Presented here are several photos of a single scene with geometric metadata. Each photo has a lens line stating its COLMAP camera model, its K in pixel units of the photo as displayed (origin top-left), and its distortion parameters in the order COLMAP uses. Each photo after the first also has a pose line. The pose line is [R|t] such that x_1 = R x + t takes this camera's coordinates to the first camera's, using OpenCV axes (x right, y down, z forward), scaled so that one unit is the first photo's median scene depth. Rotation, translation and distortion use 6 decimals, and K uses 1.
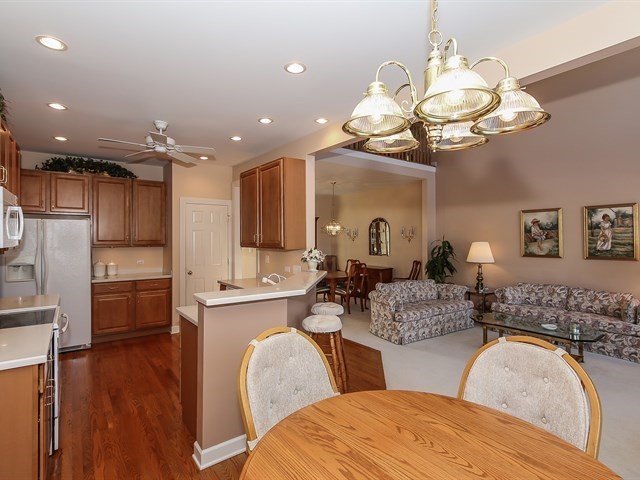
lens RADIAL K [[338.2, 0, 308.4], [0, 338.2, 236.4], [0, 0, 1]] dist [-0.010717, 0.007705]
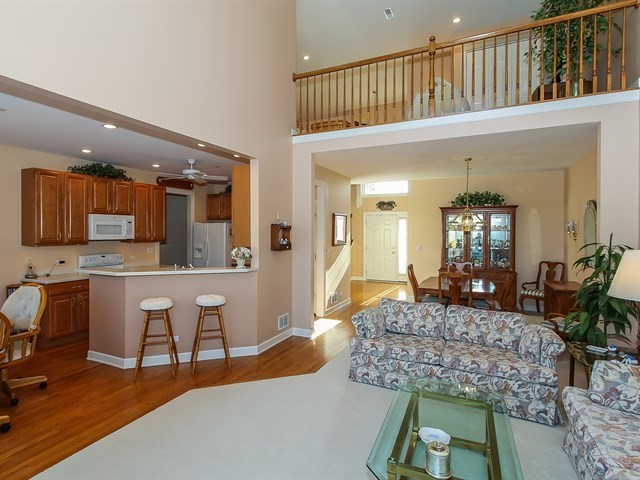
lens RADIAL K [[338.2, 0, 310.0], [0, 338.2, 239.8], [0, 0, 1]] dist [-0.010717, 0.007705]
pose [[0.491960, 0.025864, -0.870233, 0.792733], [0.000120, 0.999557, 0.029776, -0.014344], [0.870618, -0.014753, 0.491739, 0.495095]]
